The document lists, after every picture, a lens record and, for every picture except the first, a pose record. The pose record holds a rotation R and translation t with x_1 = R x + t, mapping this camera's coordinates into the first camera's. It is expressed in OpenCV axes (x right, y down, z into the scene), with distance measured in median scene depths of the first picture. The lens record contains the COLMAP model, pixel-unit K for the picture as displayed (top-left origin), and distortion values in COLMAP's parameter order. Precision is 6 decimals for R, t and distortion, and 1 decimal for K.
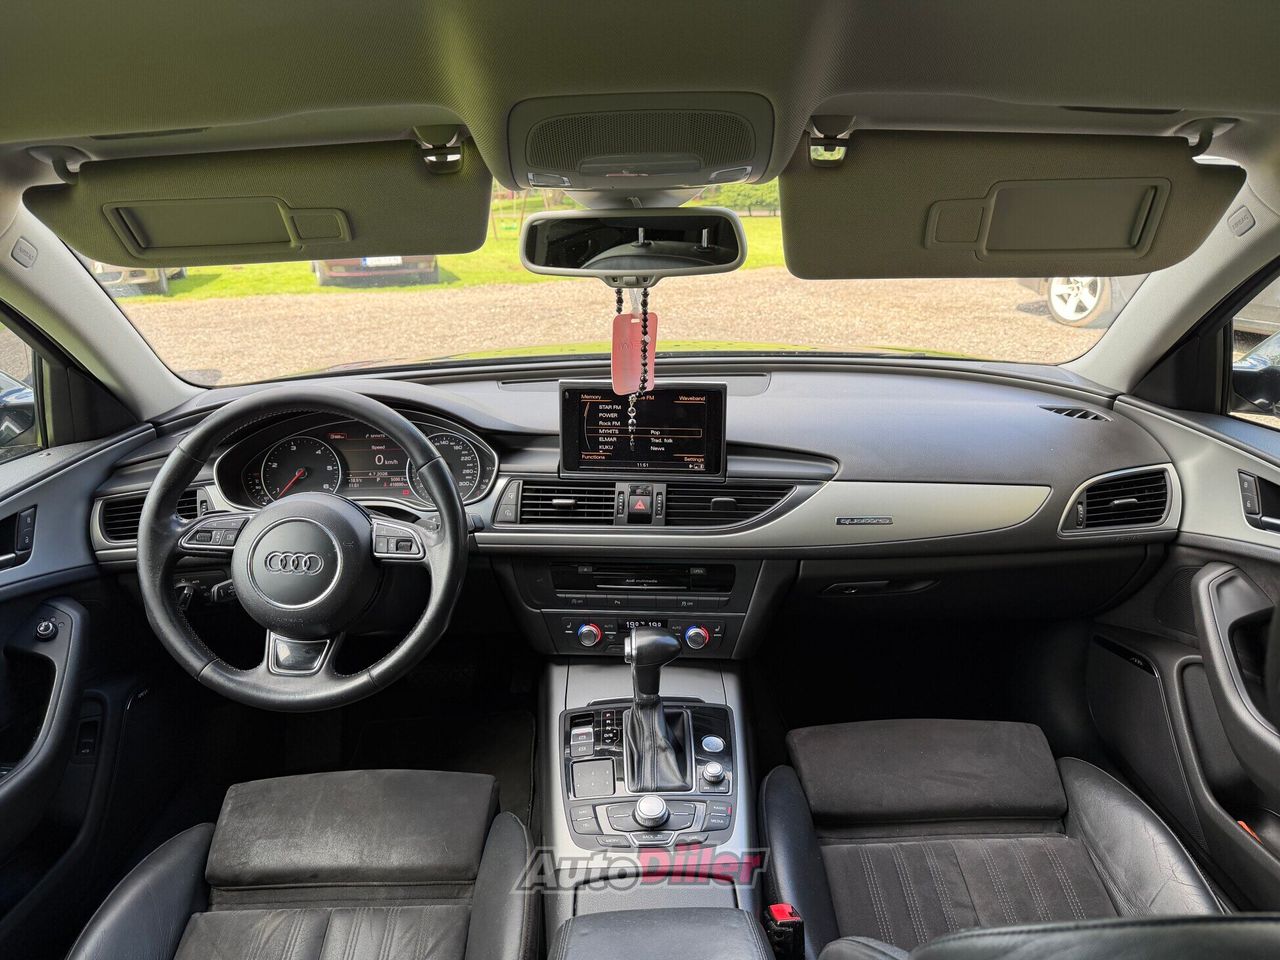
lens RADIAL K [[886.9, 0, 650.9], [0, 886.9, 484.4], [0, 0, 1]] dist [0.000908, -0.007566]
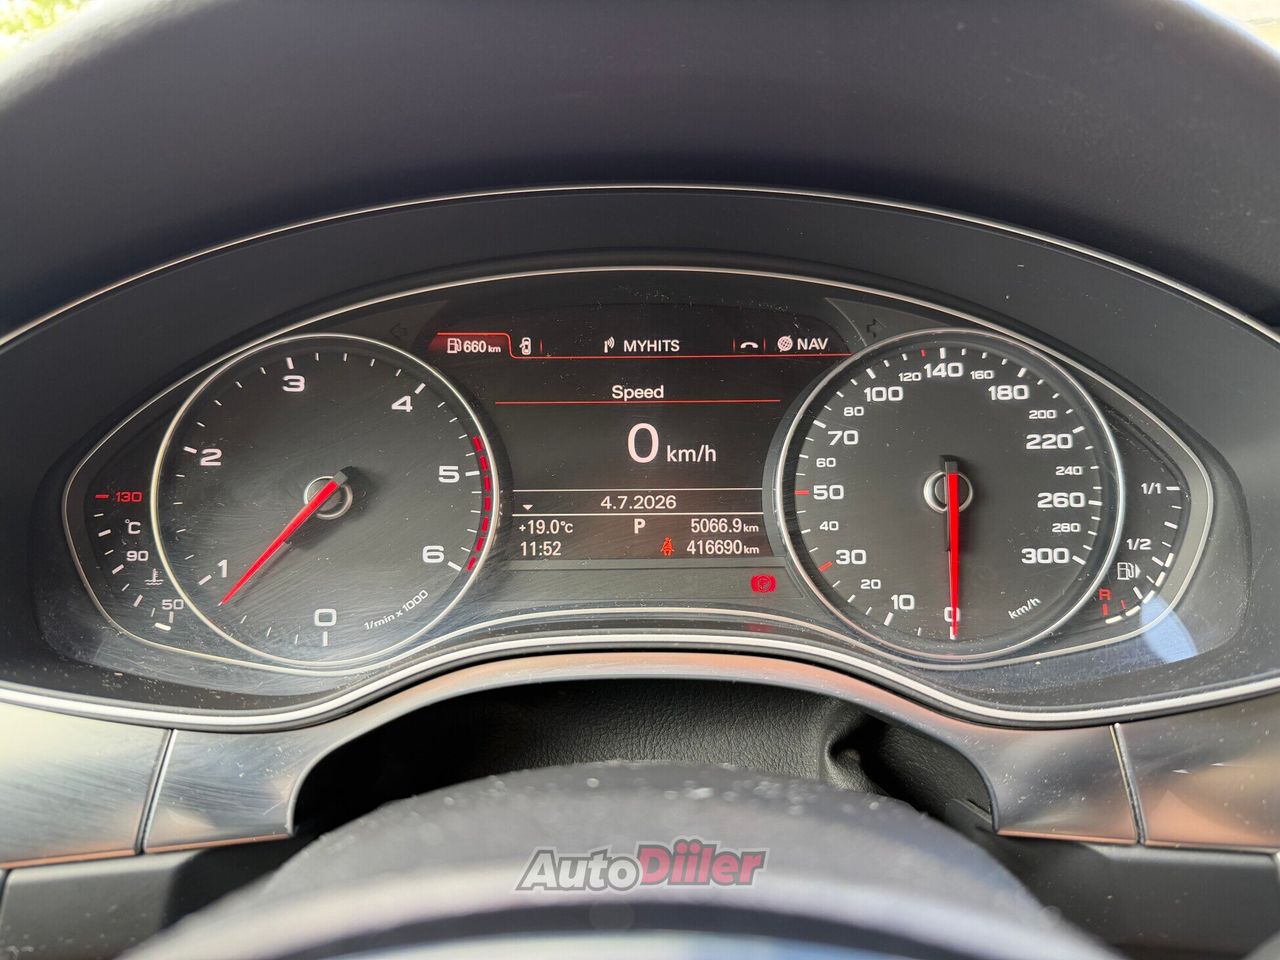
lens RADIAL K [[886.9, 0, 630.3], [0, 886.9, 486.0], [0, 0, 1]] dist [0.000908, -0.007566]
pose [[0.997657, 0.017118, -0.066242, -0.319731], [-0.017593, 0.999824, -0.006586, -0.015833], [0.066118, 0.007736, 0.997782, 0.826255]]
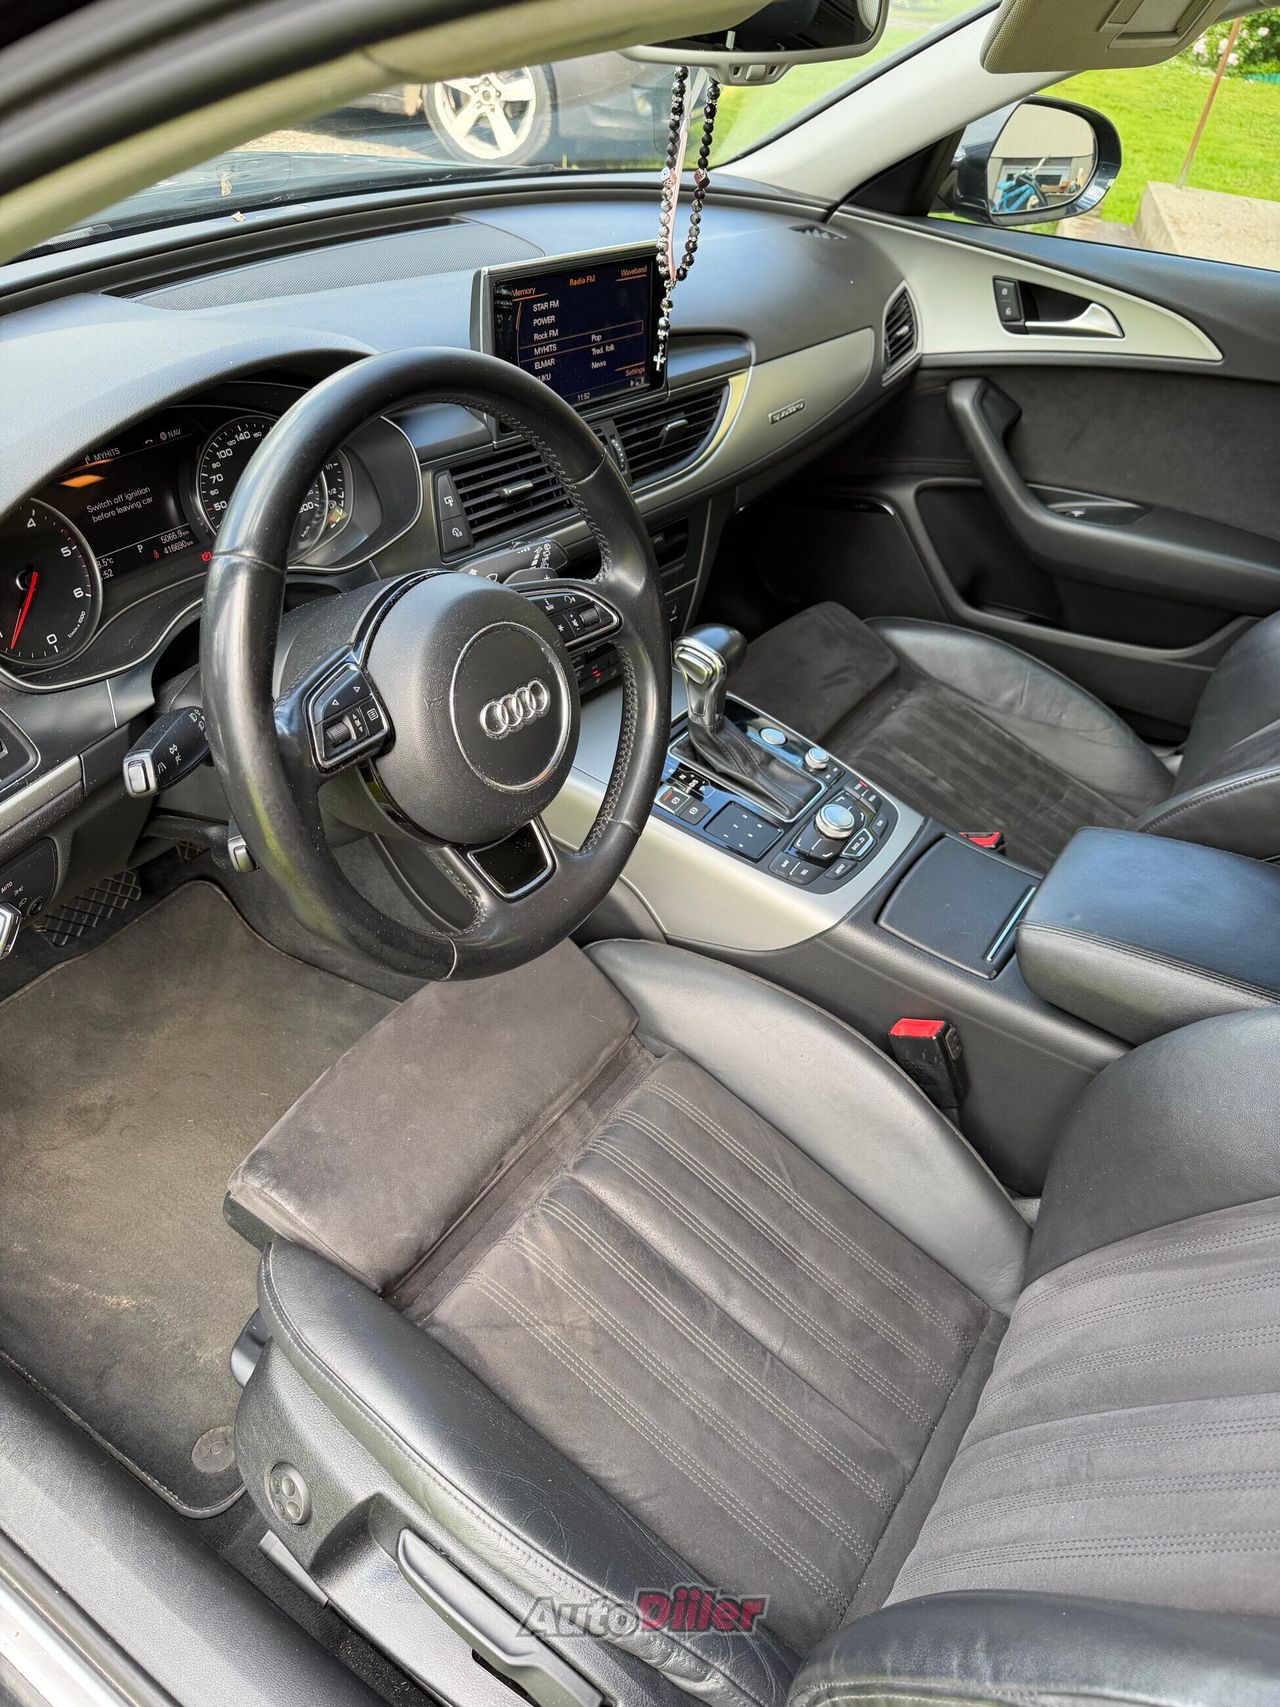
lens RADIAL K [[1182.8, 0, 647.2], [0, 1182.8, 847.8], [0, 0, 1]] dist [0.000908, -0.007566]
pose [[0.580952, -0.460695, 0.671011, -0.707922], [0.167852, 0.874490, 0.455074, -0.118257], [-0.796443, -0.151745, 0.585365, 0.417221]]
